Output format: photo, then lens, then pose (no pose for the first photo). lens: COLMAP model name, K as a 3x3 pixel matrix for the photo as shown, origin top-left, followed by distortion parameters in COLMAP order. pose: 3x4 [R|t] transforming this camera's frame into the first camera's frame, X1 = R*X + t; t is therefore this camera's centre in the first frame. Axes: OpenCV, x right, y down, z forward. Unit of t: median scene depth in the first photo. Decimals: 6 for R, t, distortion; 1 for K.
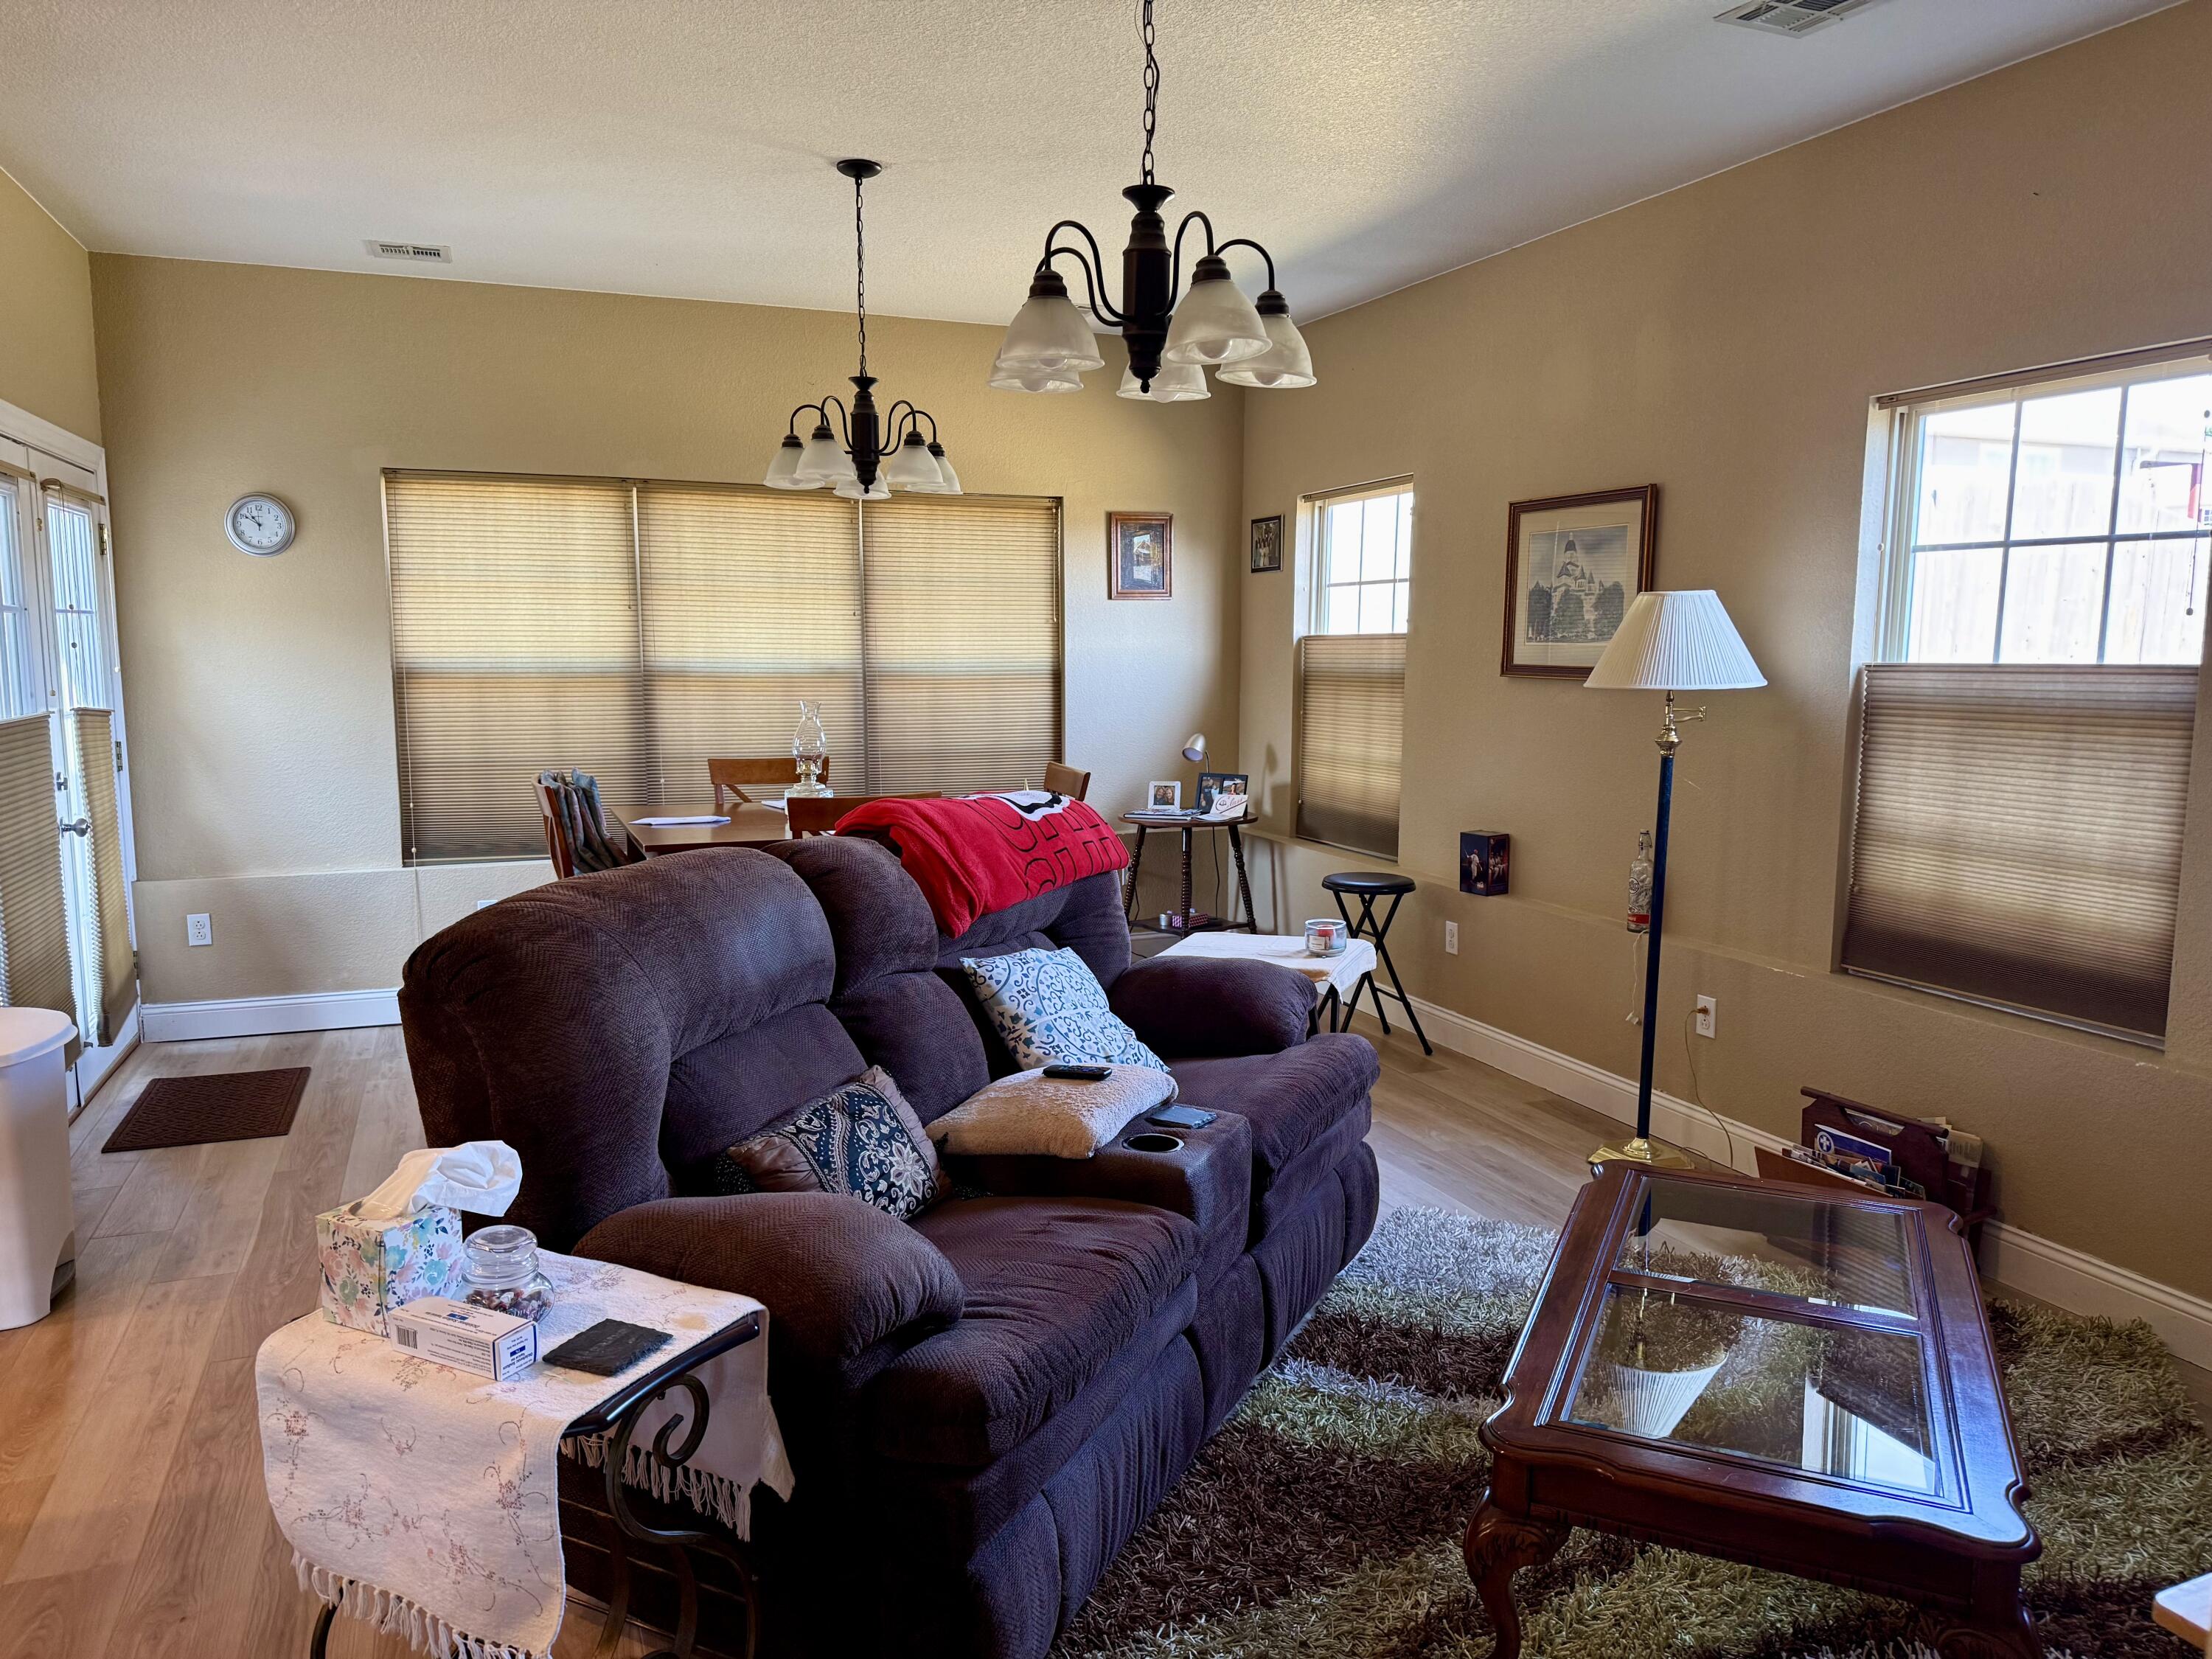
lens RADIAL K [[1512.2, 0, 1102.1], [0, 1512.2, 848.3], [0, 0, 1]] dist [0.062381, -0.179398]
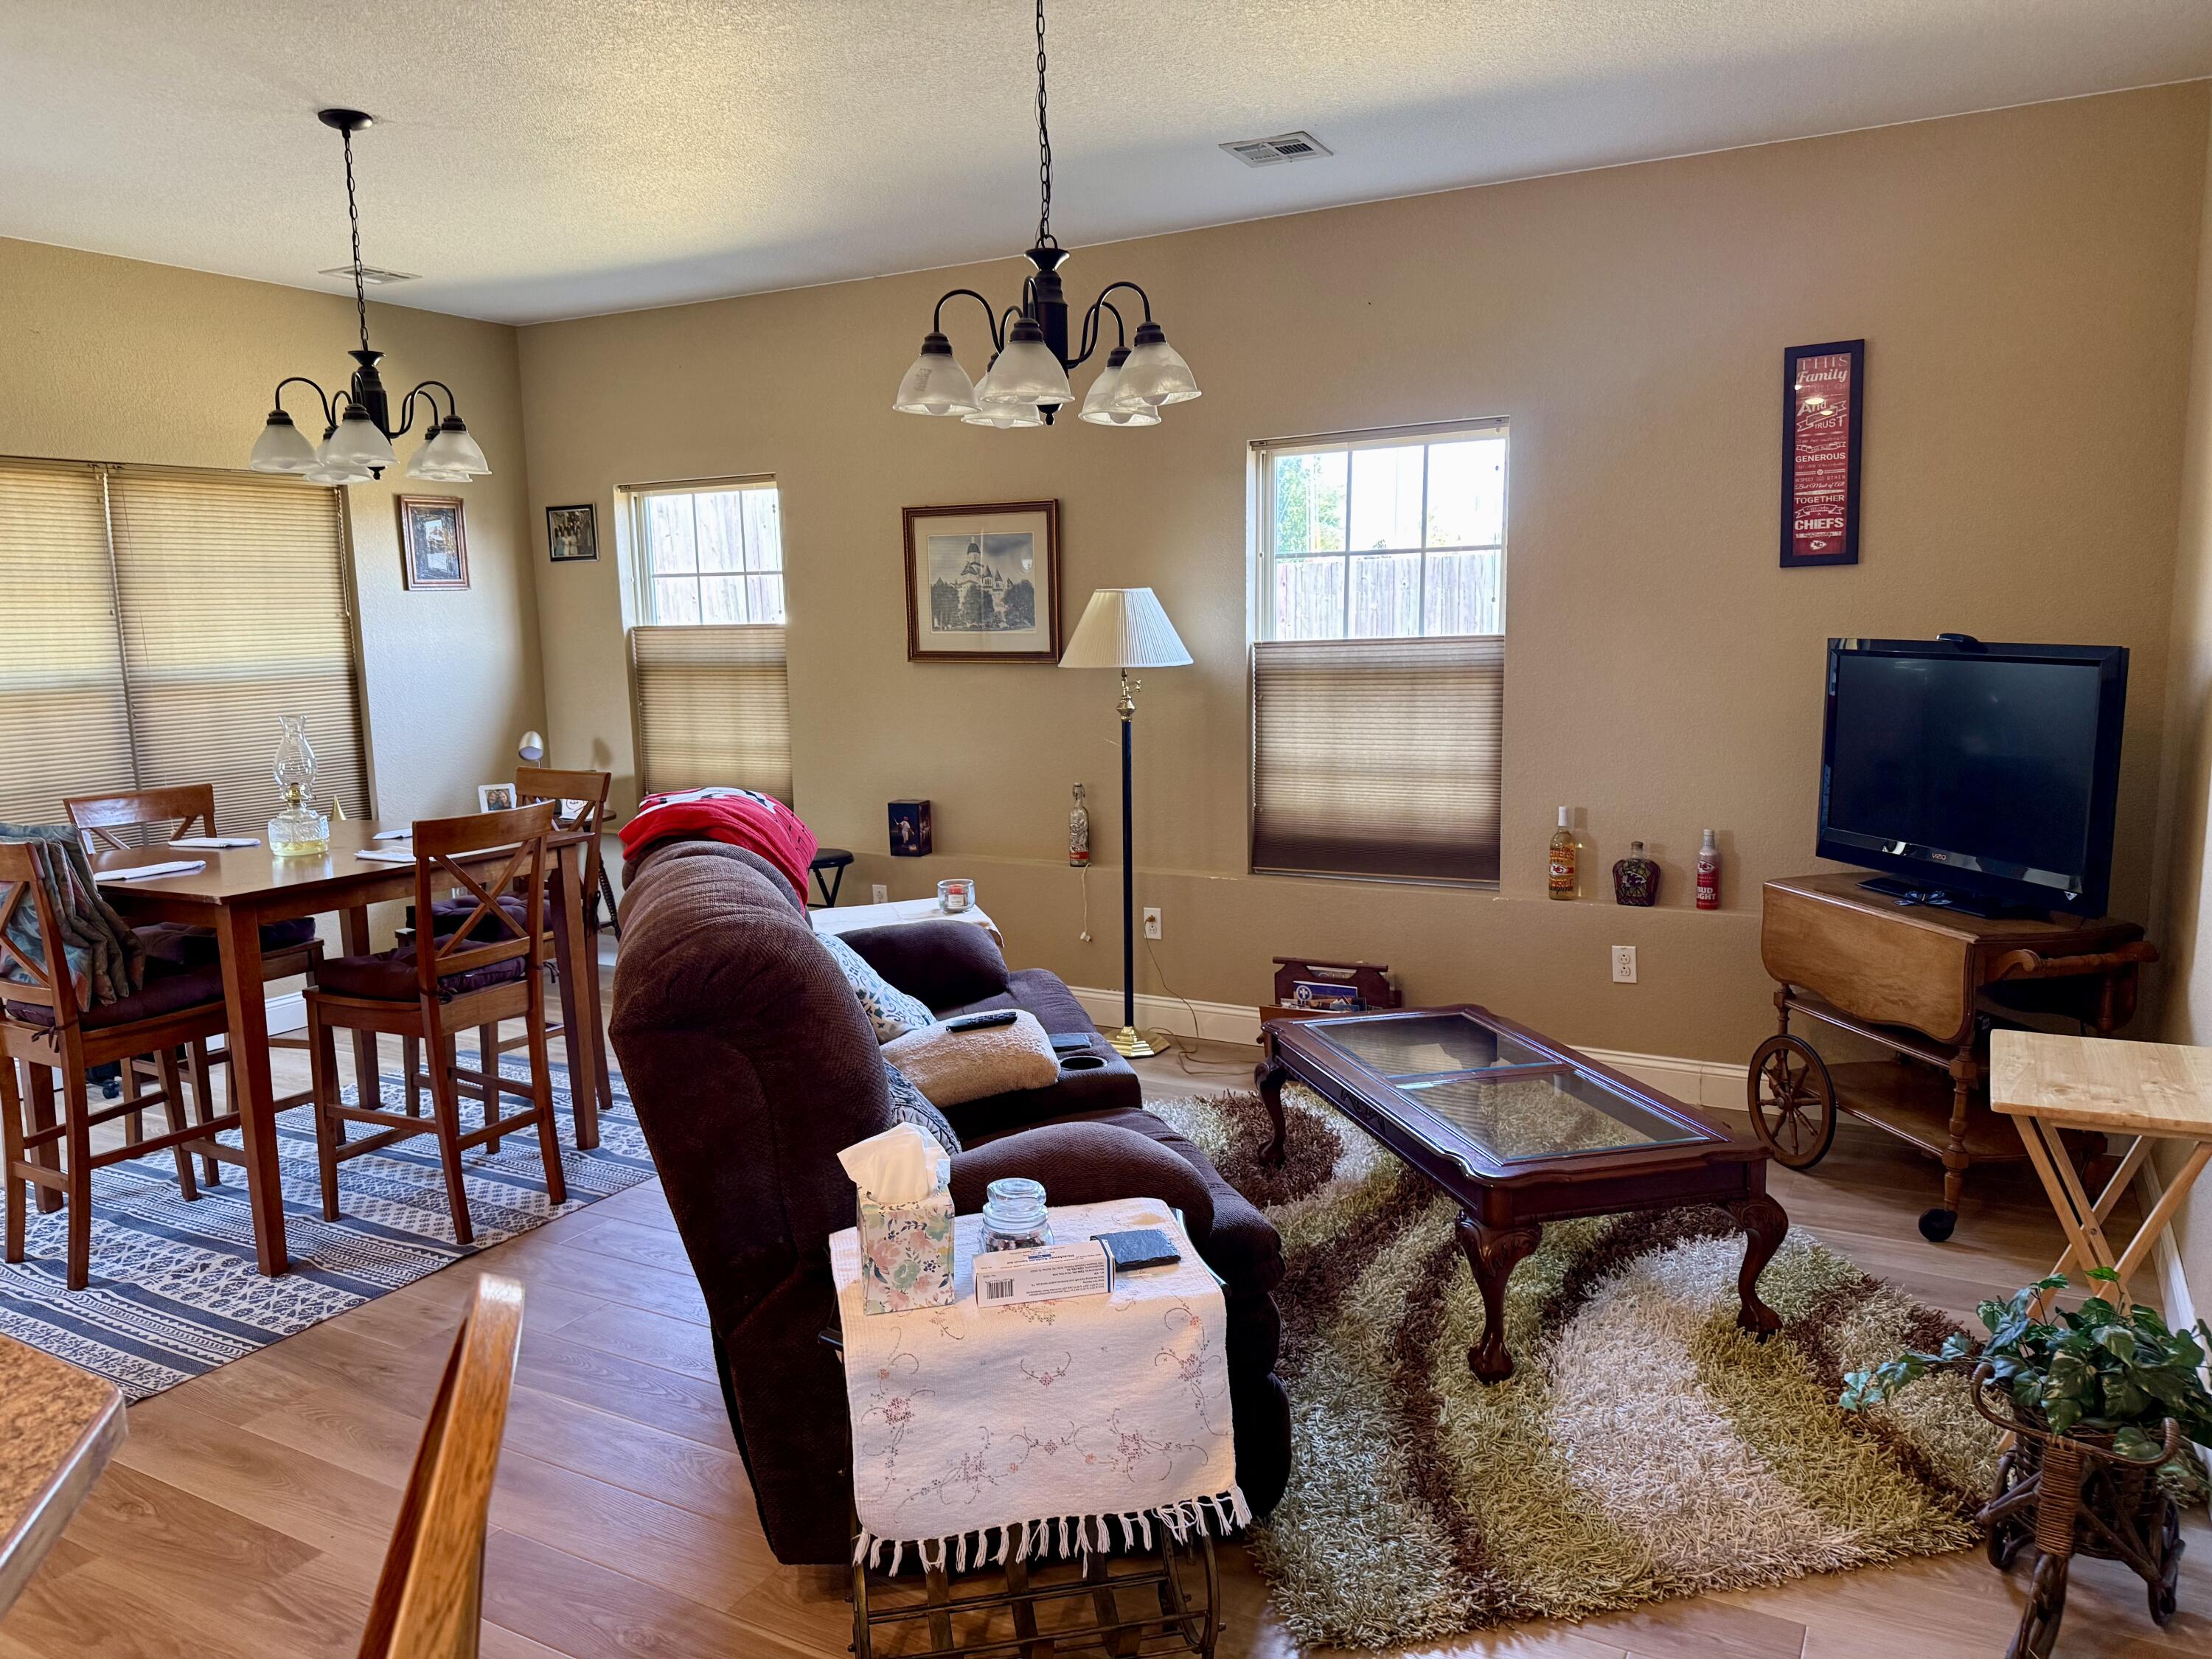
lens RADIAL K [[1558.5, 0, 1106.0], [0, 1558.5, 842.7], [0, 0, 1]] dist [0.073363, -0.125795]
pose [[0.763542, -0.110402, 0.636250, -0.400311], [0.105977, 0.993341, 0.045185, -0.017413], [-0.637002, 0.032927, 0.770158, 0.017258]]
